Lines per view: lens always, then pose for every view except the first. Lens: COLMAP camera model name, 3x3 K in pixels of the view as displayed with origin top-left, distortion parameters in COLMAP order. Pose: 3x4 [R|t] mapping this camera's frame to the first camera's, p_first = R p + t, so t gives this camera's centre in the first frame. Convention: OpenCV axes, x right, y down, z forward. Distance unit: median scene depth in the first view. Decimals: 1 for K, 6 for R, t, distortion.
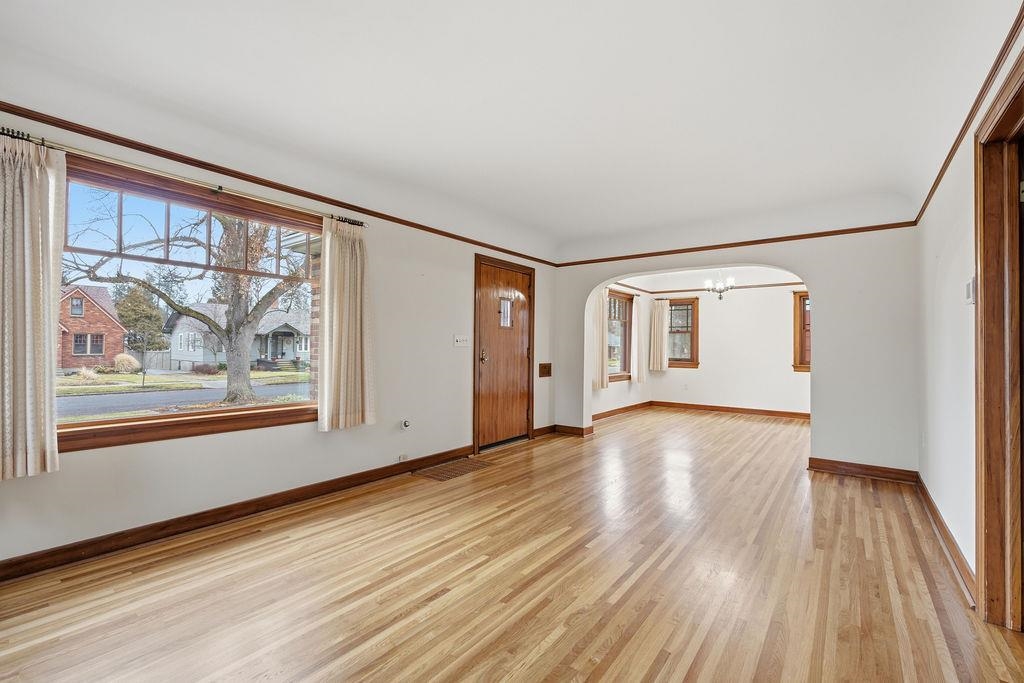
lens RADIAL K [[453.0, 0, 512.0], [0, 453.0, 341.5], [0, 0, 1]] dist [-0.015438, 0.006697]
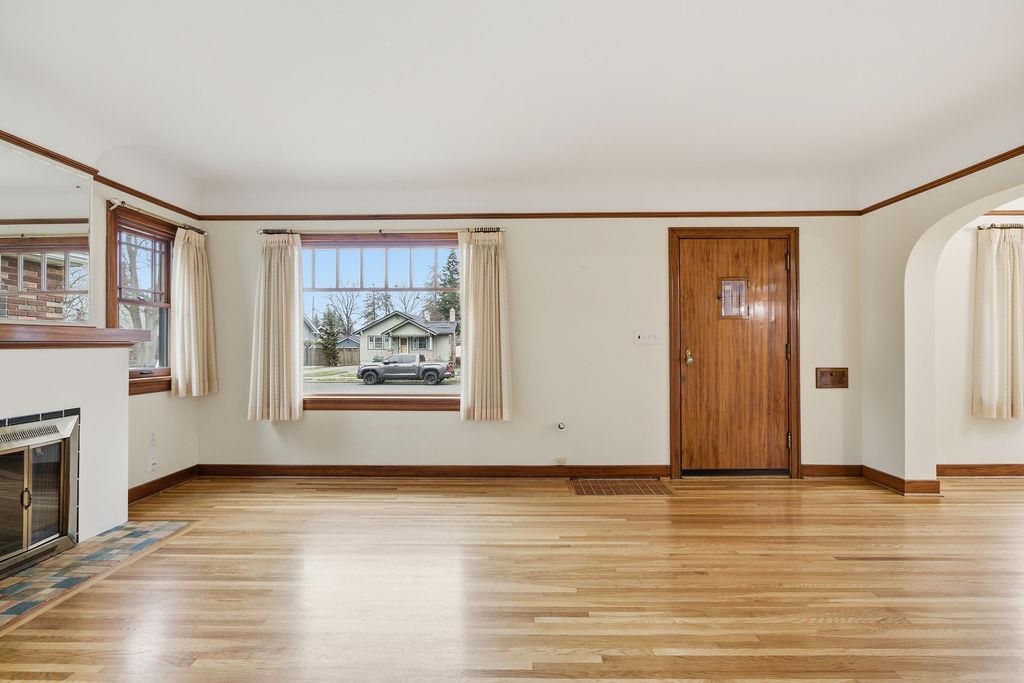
lens RADIAL K [[453.0, 0, 512.0], [0, 453.0, 341.5], [0, 0, 1]] dist [-0.015438, 0.006697]
pose [[0.586905, -0.017031, -0.809476, 0.468996], [0.019940, 0.999780, -0.006578, 0.008161], [0.809410, -0.012280, 0.587116, 0.348300]]
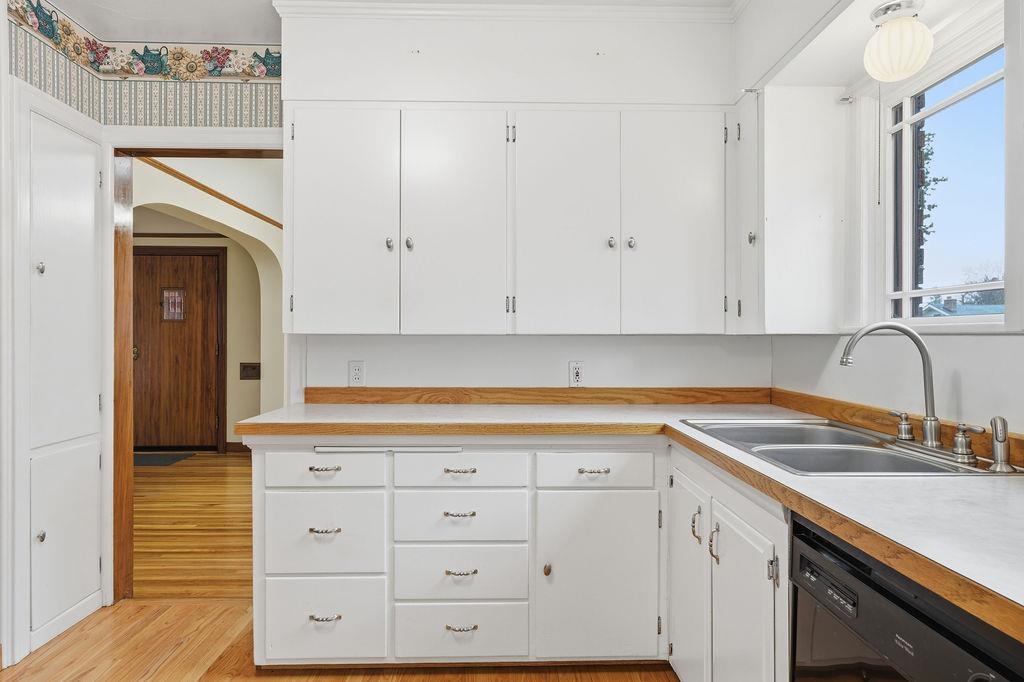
lens RADIAL K [[574.7, 0, 517.0], [0, 574.7, 338.9], [0, 0, 1]] dist [-0.004105, 0.001172]
pose [[0.621394, -0.007898, -0.783459, 1.643247], [0.015844, 0.999871, 0.002487, 0.016795], [0.783338, -0.013959, 0.621439, 1.049034]]
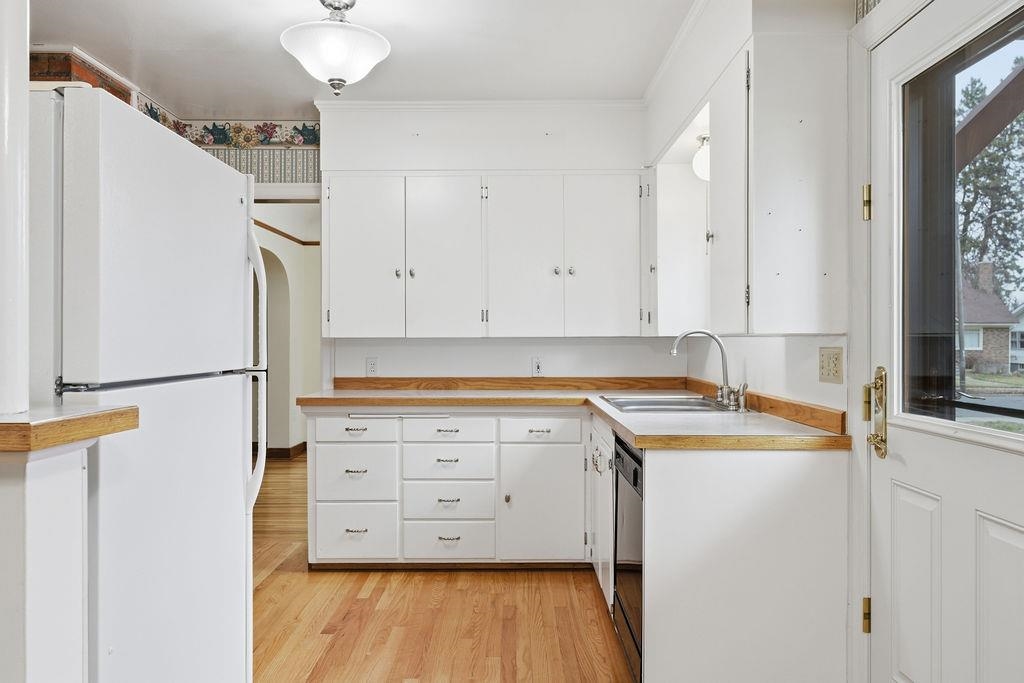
lens RADIAL K [[696.7, 0, 512.0], [0, 696.7, 341.5], [0, 0, 1]] dist [0.002816, -0.001711]
pose [[0.597405, -0.011093, -0.801863, 1.957138], [0.020681, 0.999785, 0.001576, 0.018477], [0.801673, -0.017525, 0.597506, 0.870623]]
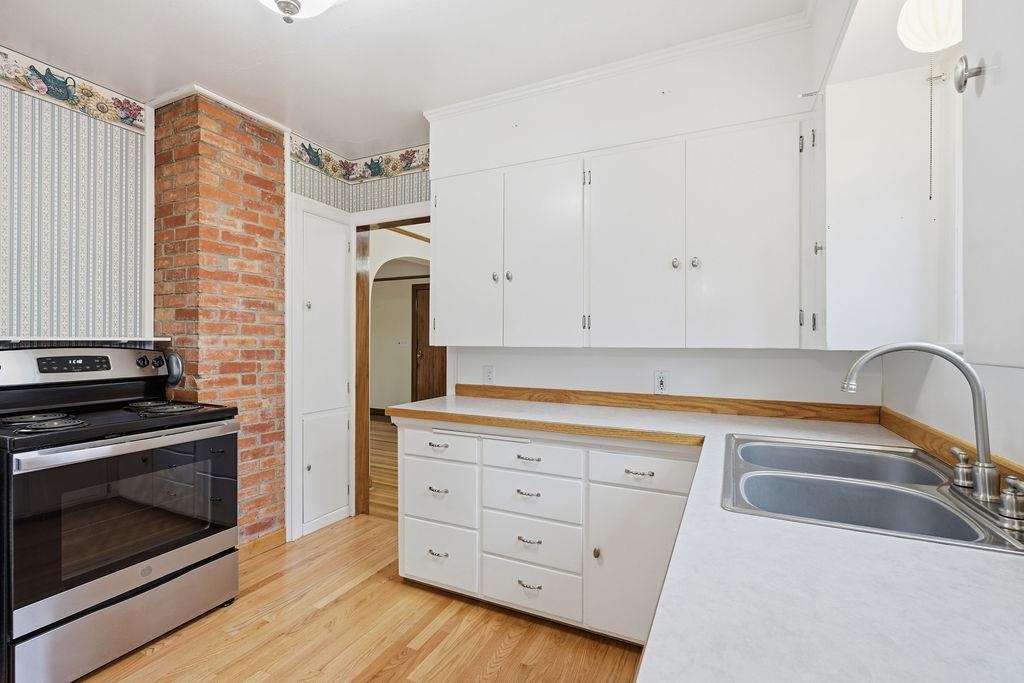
lens RADIAL K [[453.0, 0, 512.0], [0, 453.0, 341.5], [0, 0, 1]] dist [-0.015438, 0.006697]
pose [[0.196752, -0.009467, -0.980408, 1.691617], [0.012458, 0.999897, -0.007155, 0.009948], [0.980374, -0.010806, 0.196850, 1.195824]]
